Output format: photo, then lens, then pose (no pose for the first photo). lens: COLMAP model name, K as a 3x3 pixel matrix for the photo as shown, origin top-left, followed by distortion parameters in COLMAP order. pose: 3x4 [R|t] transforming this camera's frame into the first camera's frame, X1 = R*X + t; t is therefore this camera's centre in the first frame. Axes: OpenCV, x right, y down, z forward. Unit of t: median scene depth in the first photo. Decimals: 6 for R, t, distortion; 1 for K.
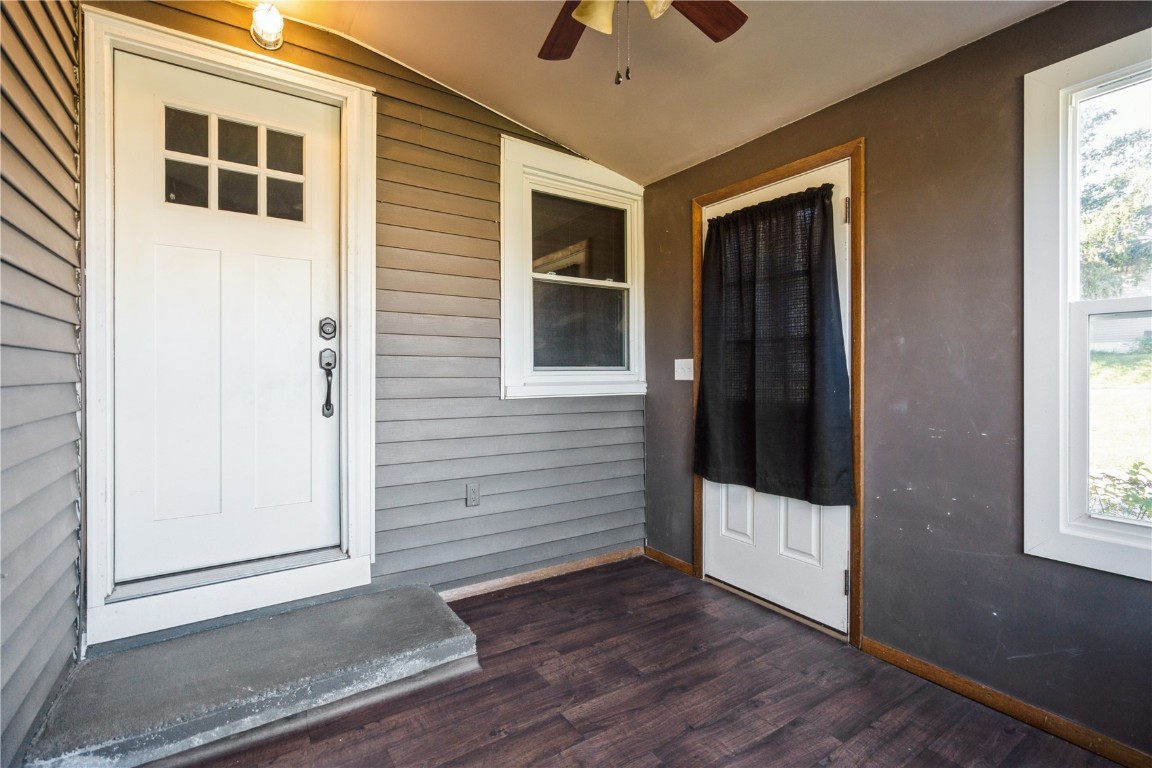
lens RADIAL K [[536.2, 0, 577.1], [0, 536.2, 373.4], [0, 0, 1]] dist [-0.000086, 0.000014]
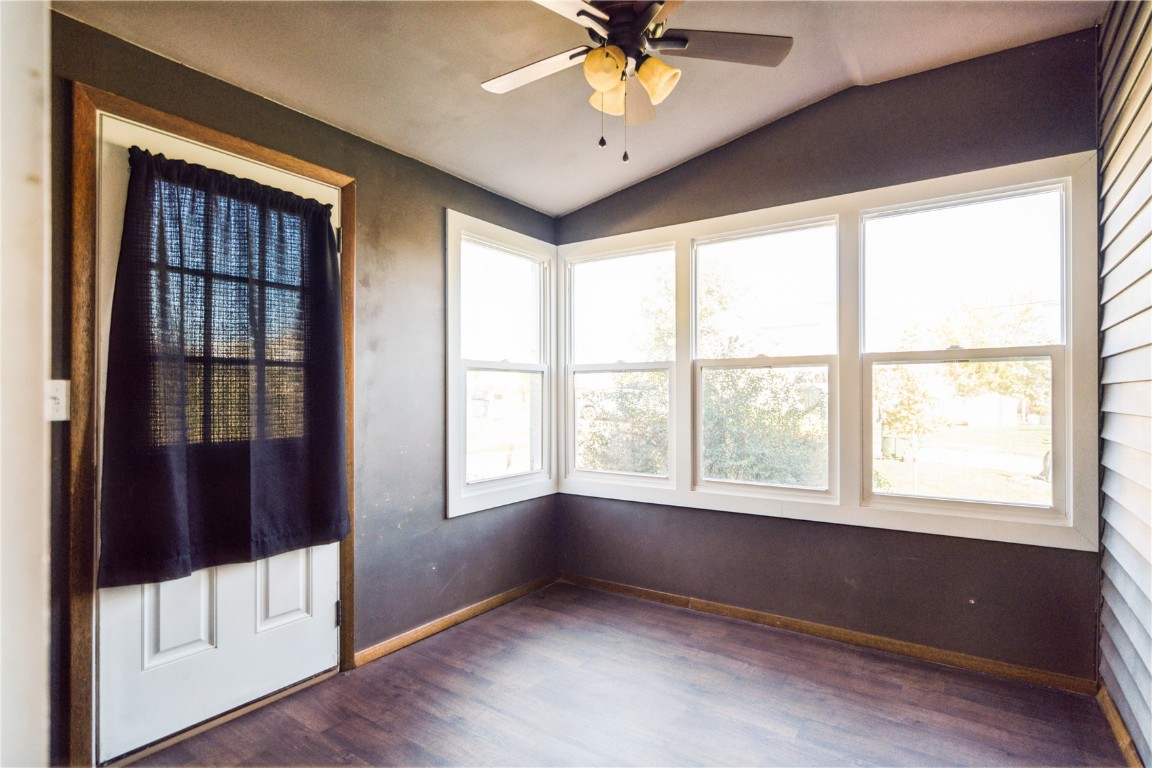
lens RADIAL K [[587.7, 0, 576.2], [0, 587.7, 381.6], [0, 0, 1]] dist [0.001128, 0.000090]
pose [[-0.370014, 0.022435, 0.928755, -0.656349], [0.003720, 0.999736, -0.022668, -0.011931], [-0.929019, -0.004933, -0.369999, 0.961161]]
